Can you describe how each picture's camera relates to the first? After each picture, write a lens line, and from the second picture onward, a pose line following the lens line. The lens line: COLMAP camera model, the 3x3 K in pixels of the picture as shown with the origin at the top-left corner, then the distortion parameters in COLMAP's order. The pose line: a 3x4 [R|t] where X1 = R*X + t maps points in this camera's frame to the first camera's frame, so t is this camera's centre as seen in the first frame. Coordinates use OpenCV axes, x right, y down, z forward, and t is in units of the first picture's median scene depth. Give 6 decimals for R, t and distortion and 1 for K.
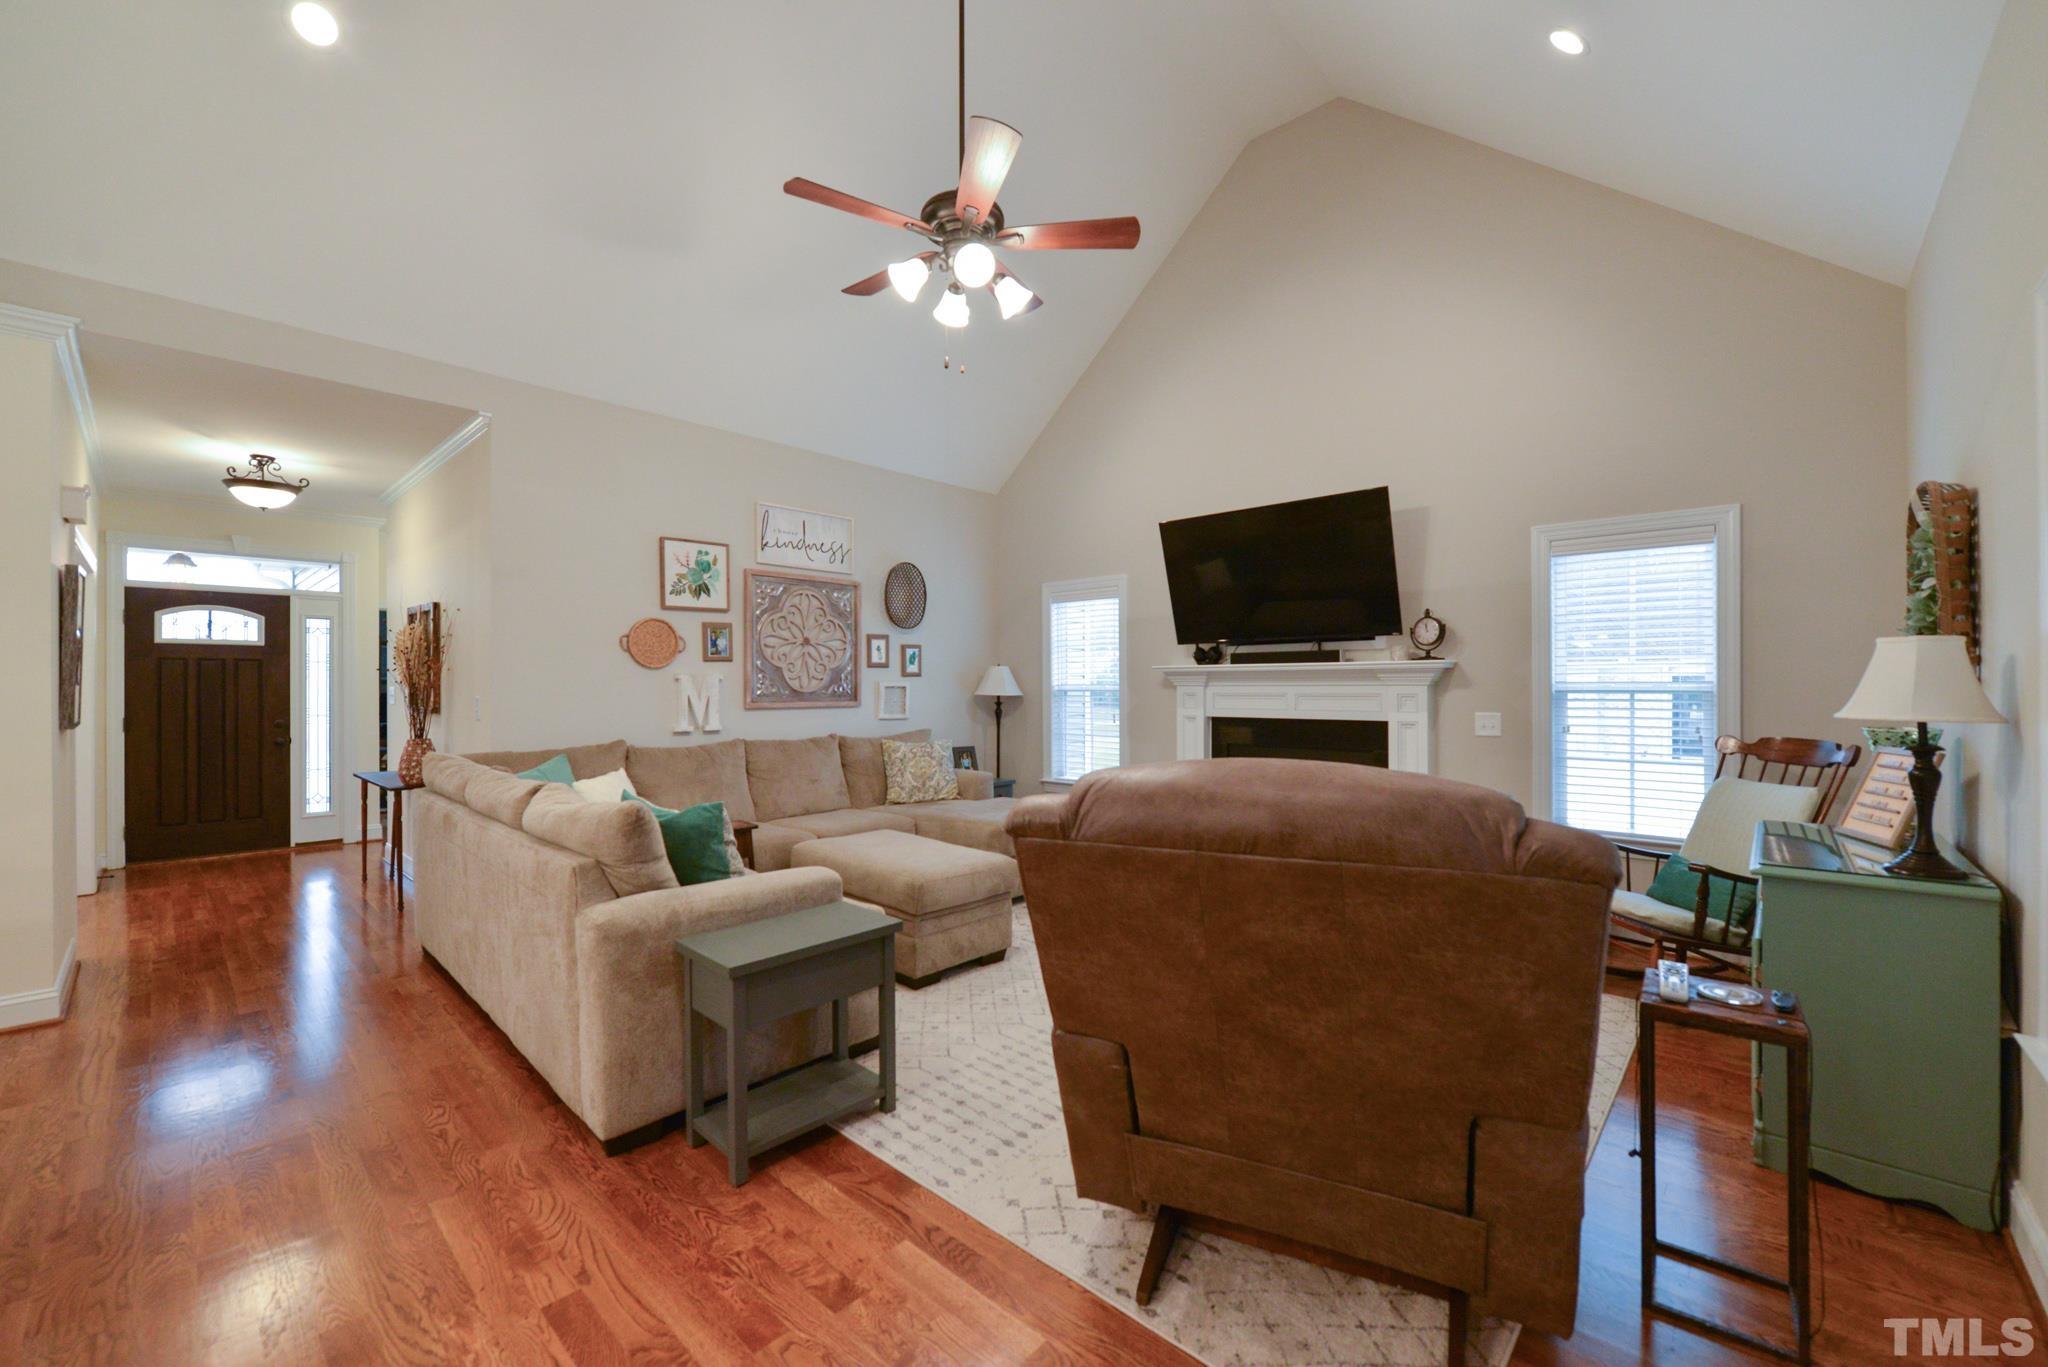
lens RADIAL K [[817.5, 0, 1023.5], [0, 817.5, 686.4], [0, 0, 1]] dist [-0.006351, -0.000819]
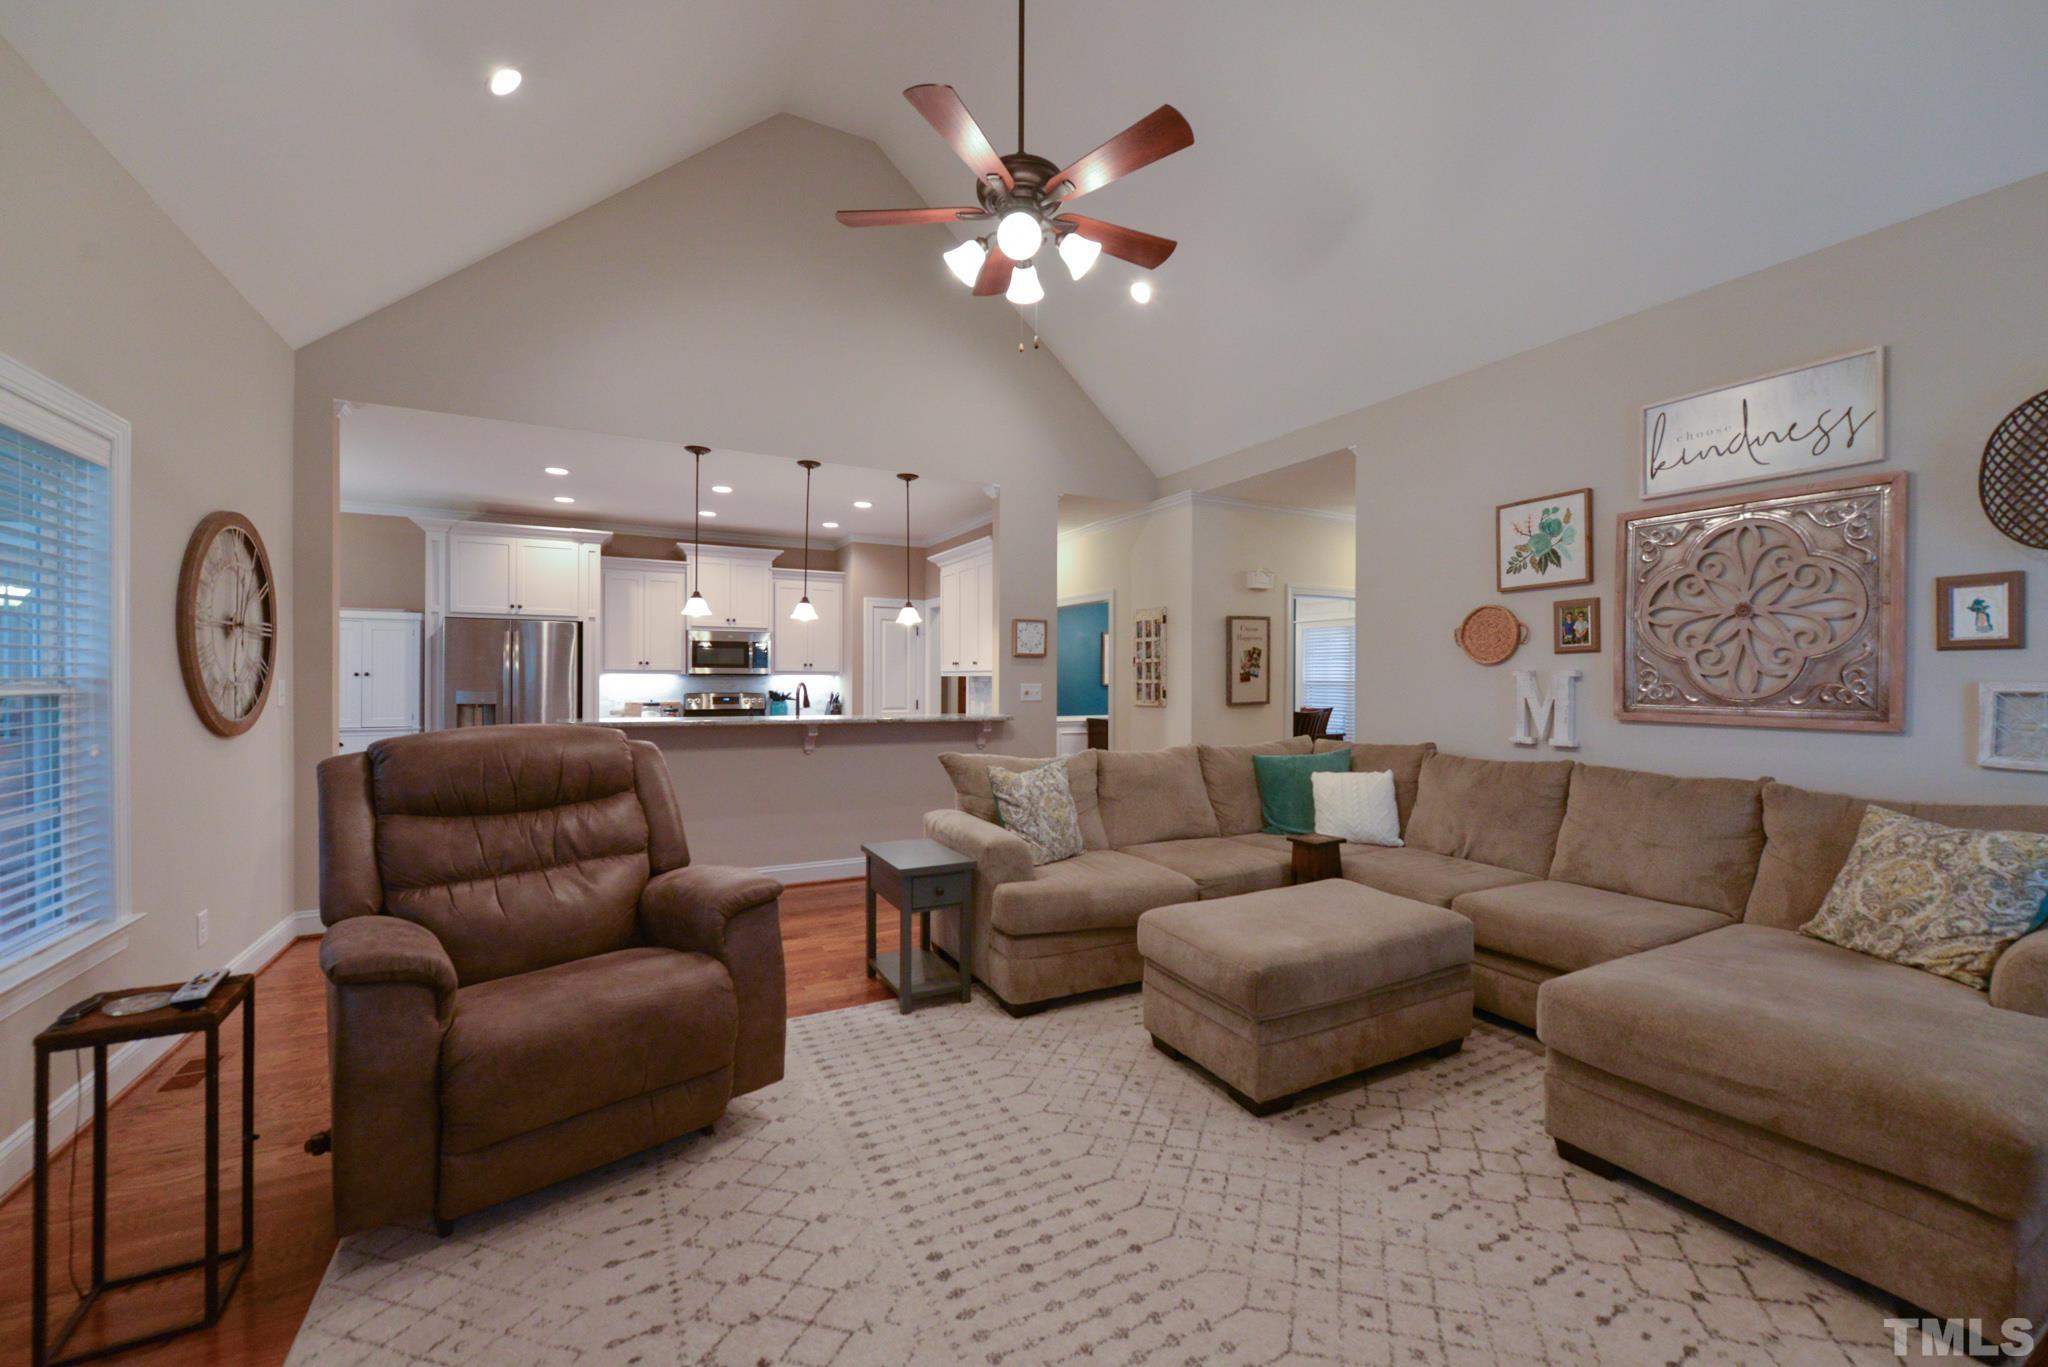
lens RADIAL K [[817.5, 0, 1020.5], [0, 817.5, 683.5], [0, 0, 1]] dist [-0.006351, -0.000819]
pose [[-0.336028, 0.006843, -0.941827, 0.442815], [-0.004917, 0.999947, 0.009020, -0.006670], [0.941839, 0.007661, -0.335976, 0.719710]]
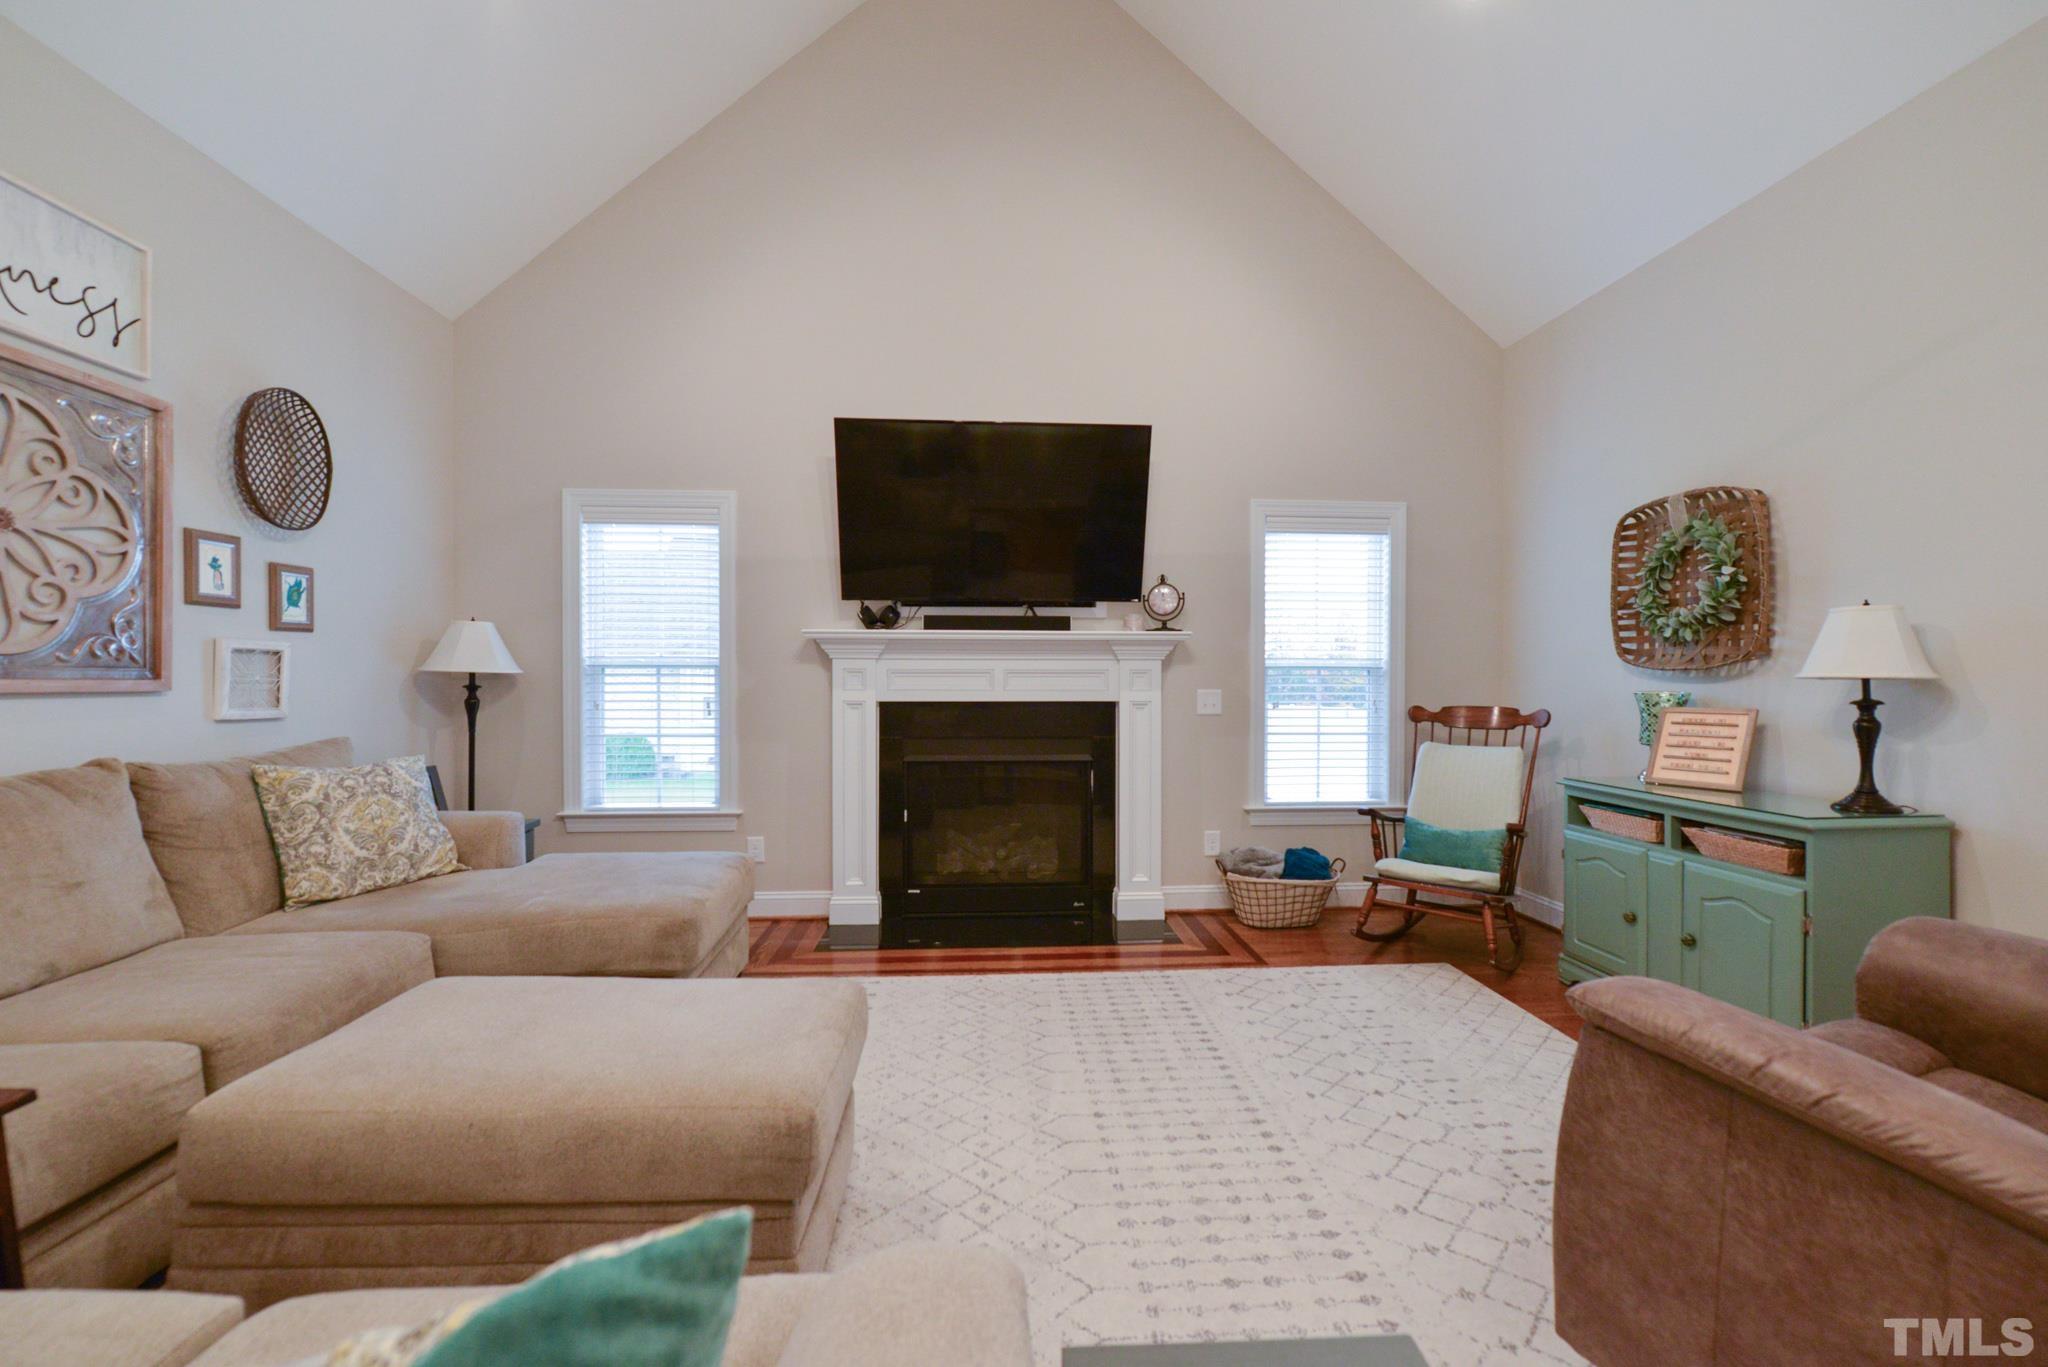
lens RADIAL K [[817.5, 0, 1025.4], [0, 817.5, 683.2], [0, 0, 1]] dist [-0.006351, -0.000819]
pose [[0.688072, 0.000557, 0.725643, -0.211887], [-0.003319, 0.999992, 0.002380, 0.018342], [-0.725635, -0.004047, 0.688068, 0.401474]]
